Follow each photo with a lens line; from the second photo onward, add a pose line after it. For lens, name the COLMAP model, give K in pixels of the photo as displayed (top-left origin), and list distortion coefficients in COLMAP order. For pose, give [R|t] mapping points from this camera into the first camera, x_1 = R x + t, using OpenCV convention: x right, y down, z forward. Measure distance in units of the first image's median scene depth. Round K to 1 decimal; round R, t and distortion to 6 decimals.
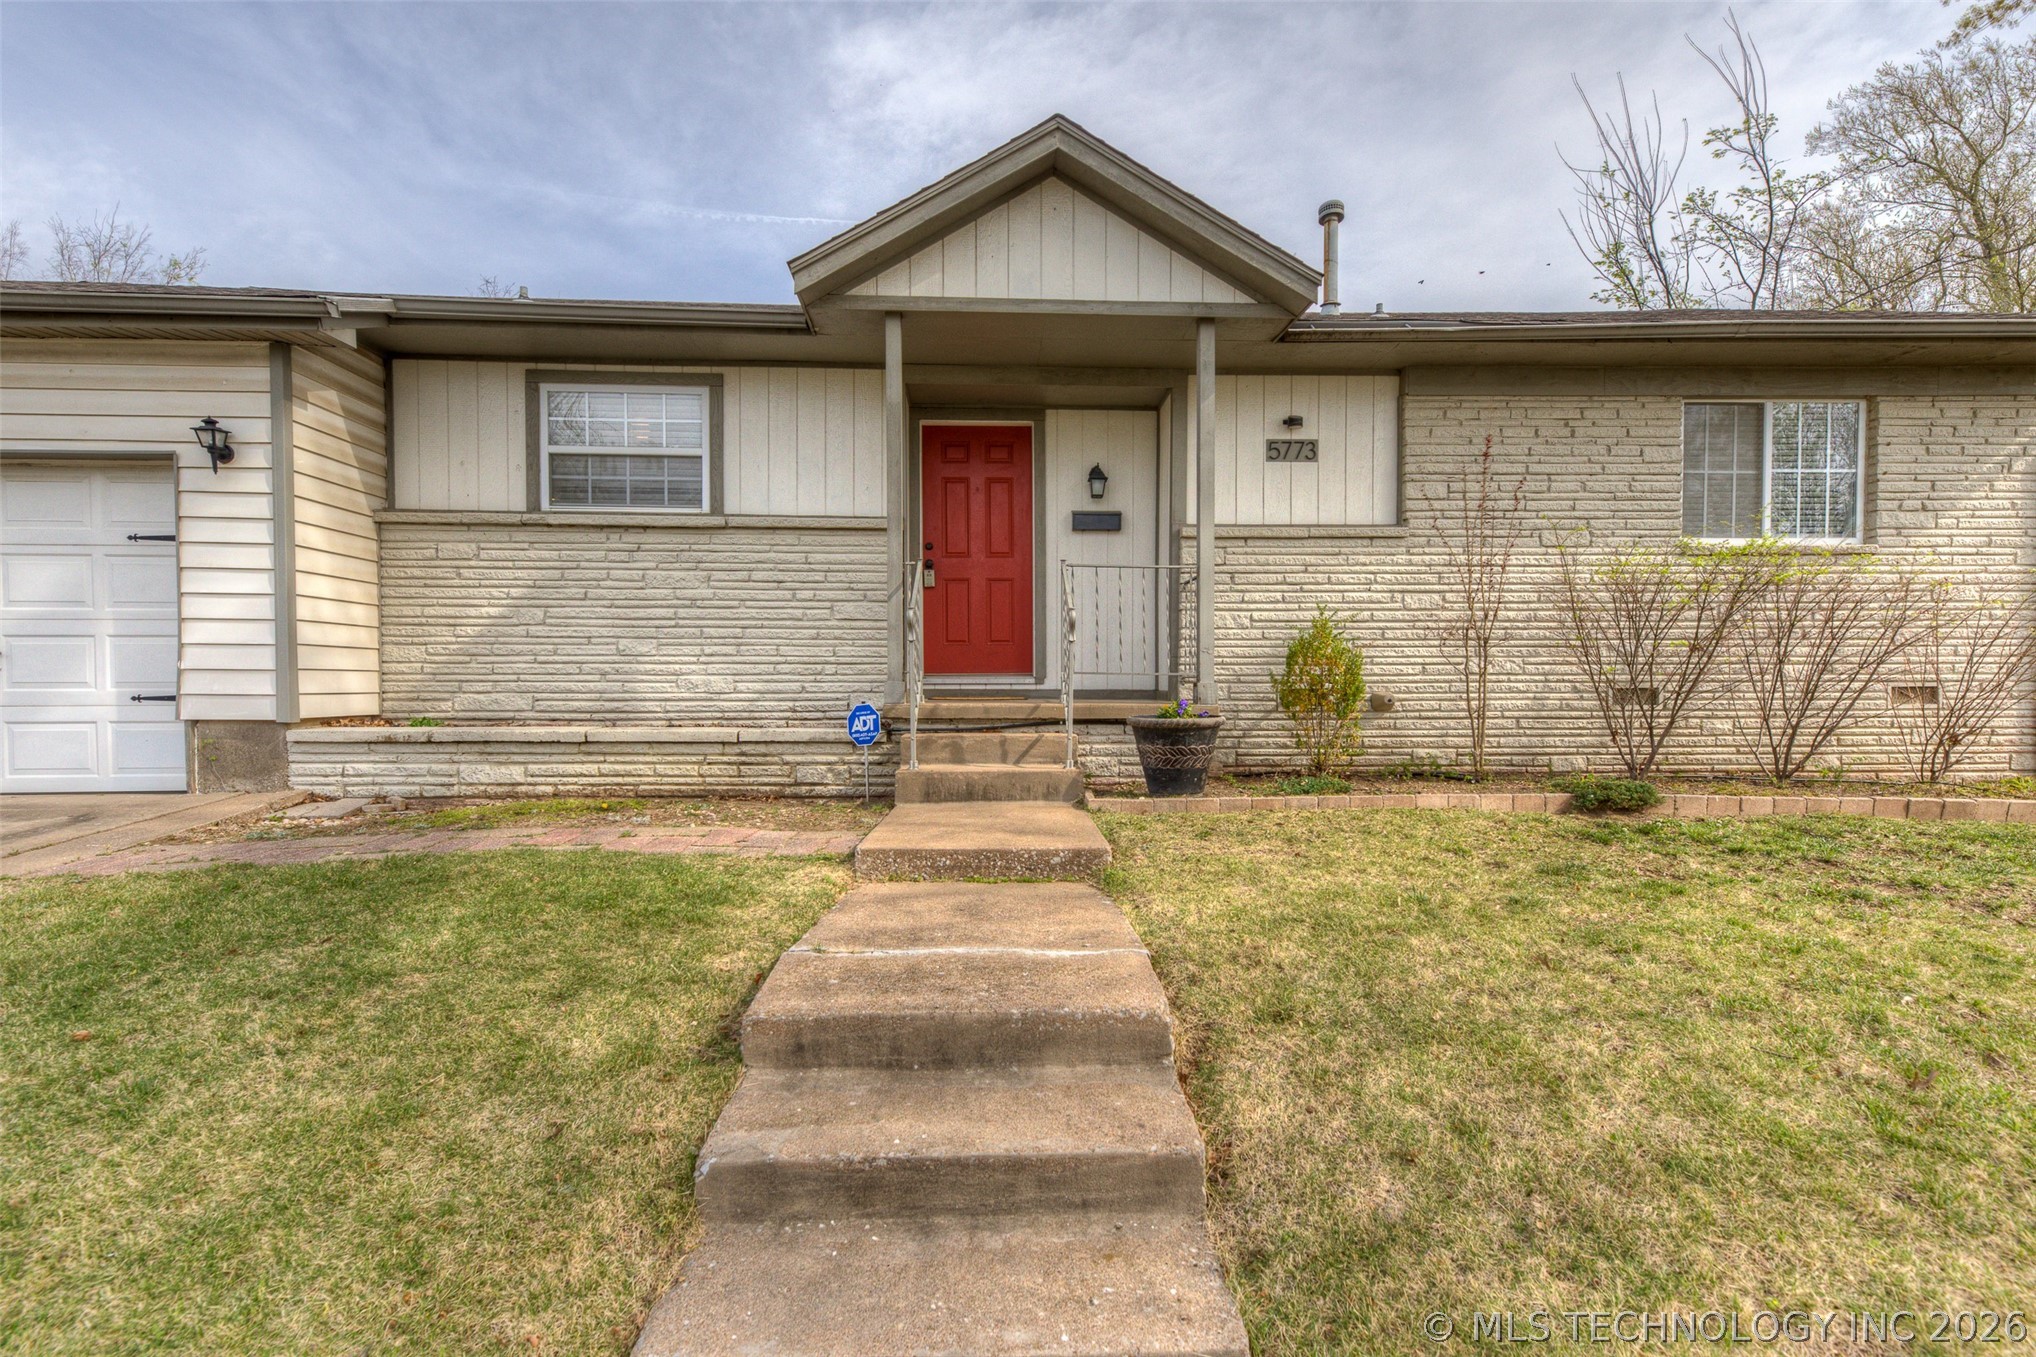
lens RADIAL K [[911.8, 0, 1018.2], [0, 911.8, 701.0], [0, 0, 1]] dist [0.016478, -0.000084]
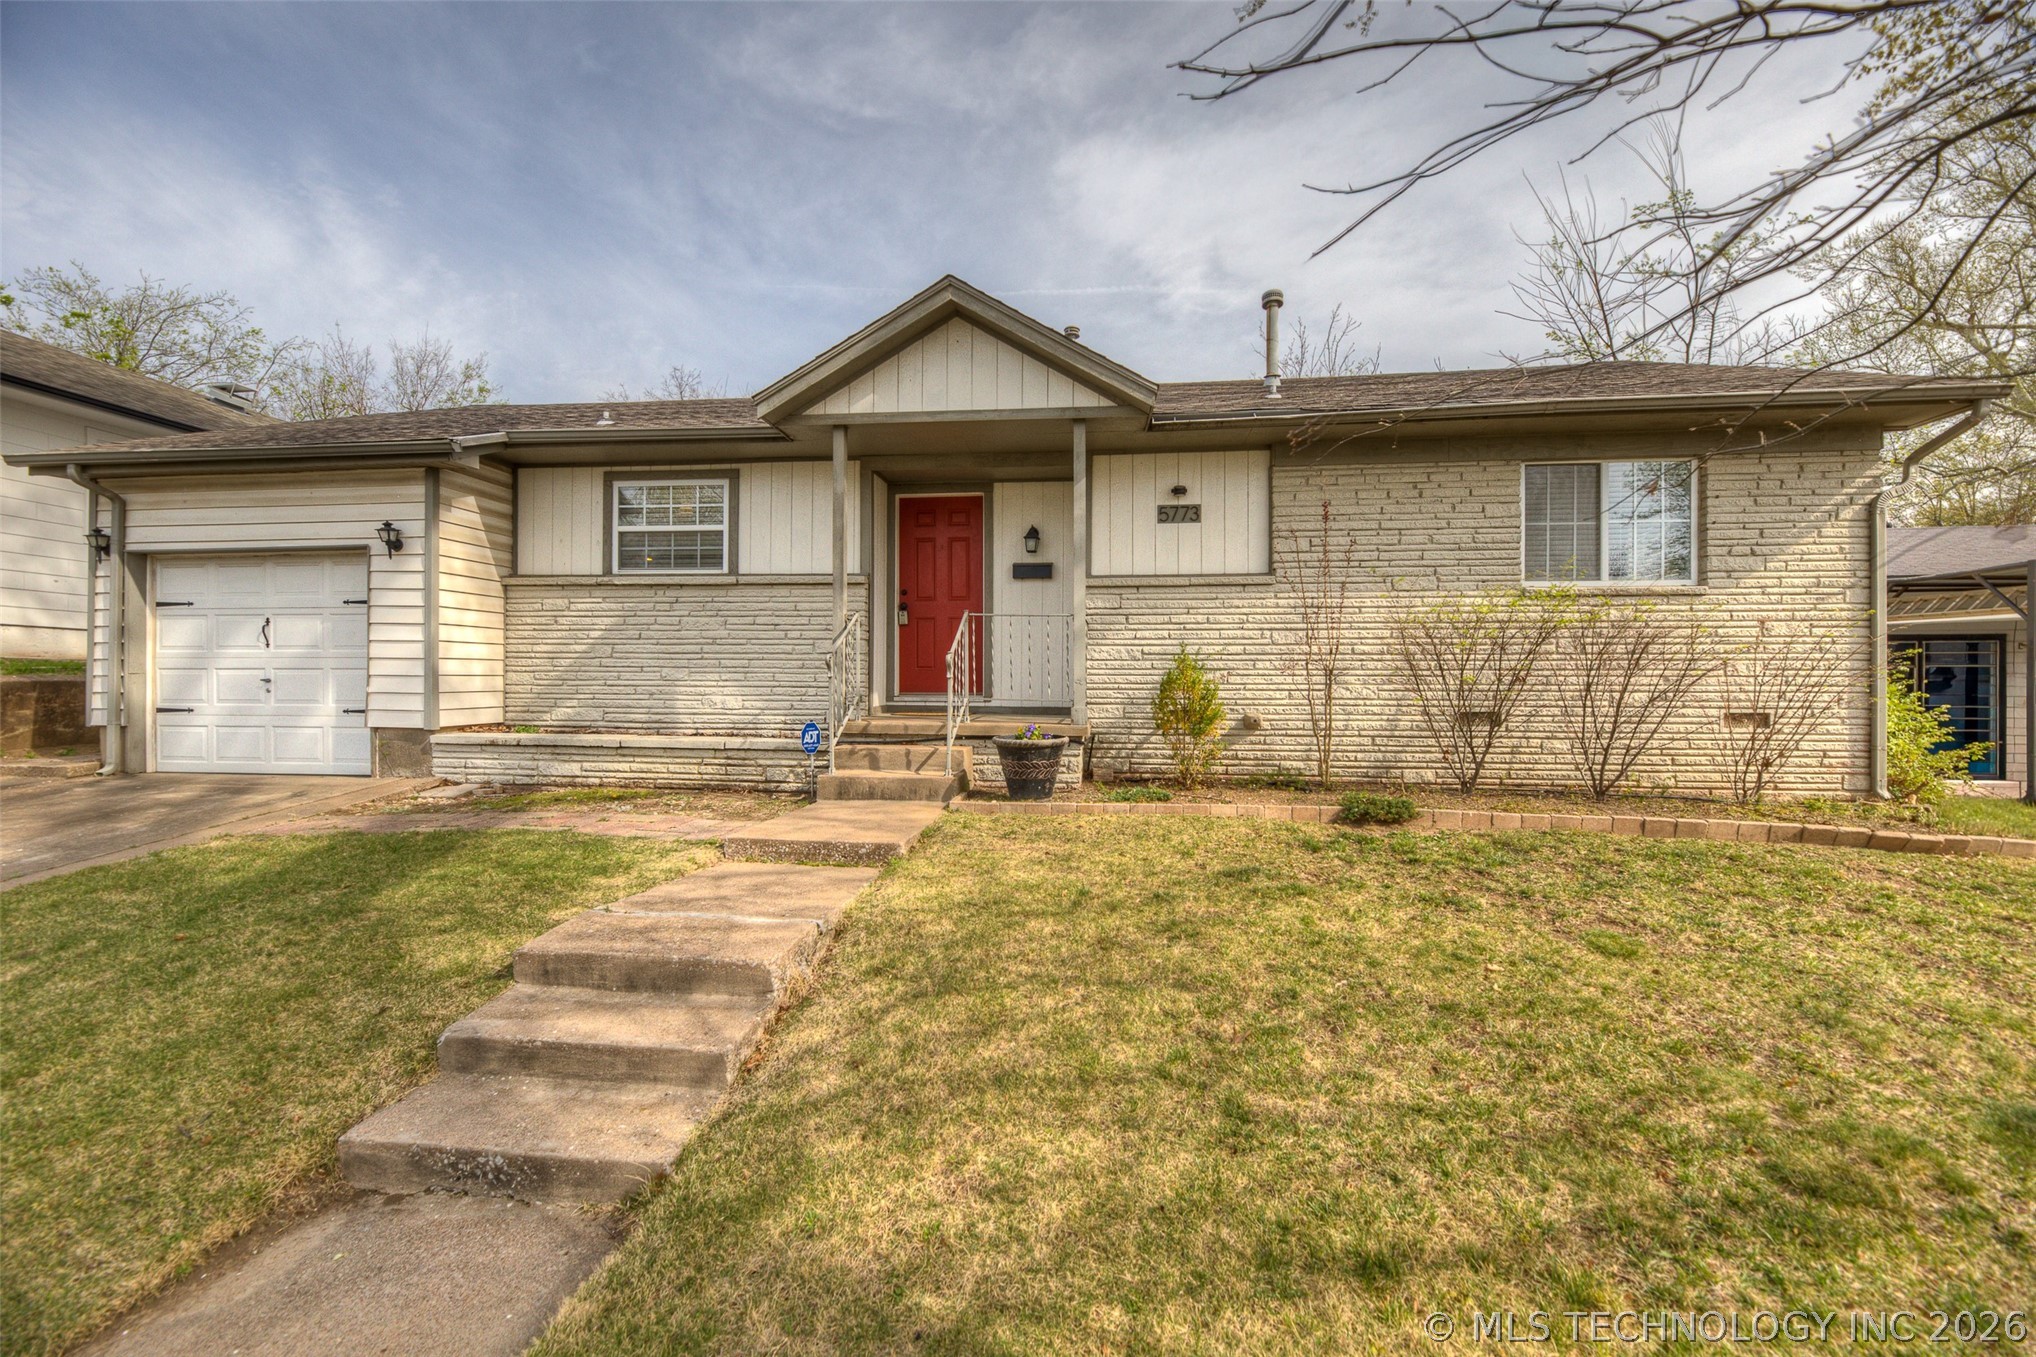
lens RADIAL K [[798.5, 0, 1018.0], [0, 798.5, 678.5], [0, 0, 1]] dist [0.000415, -0.000678]
pose [[0.988851, 0.004325, -0.148848, 0.258013], [-0.006947, 0.999830, -0.017099, -0.036530], [0.148748, 0.017943, 0.988712, -0.083614]]
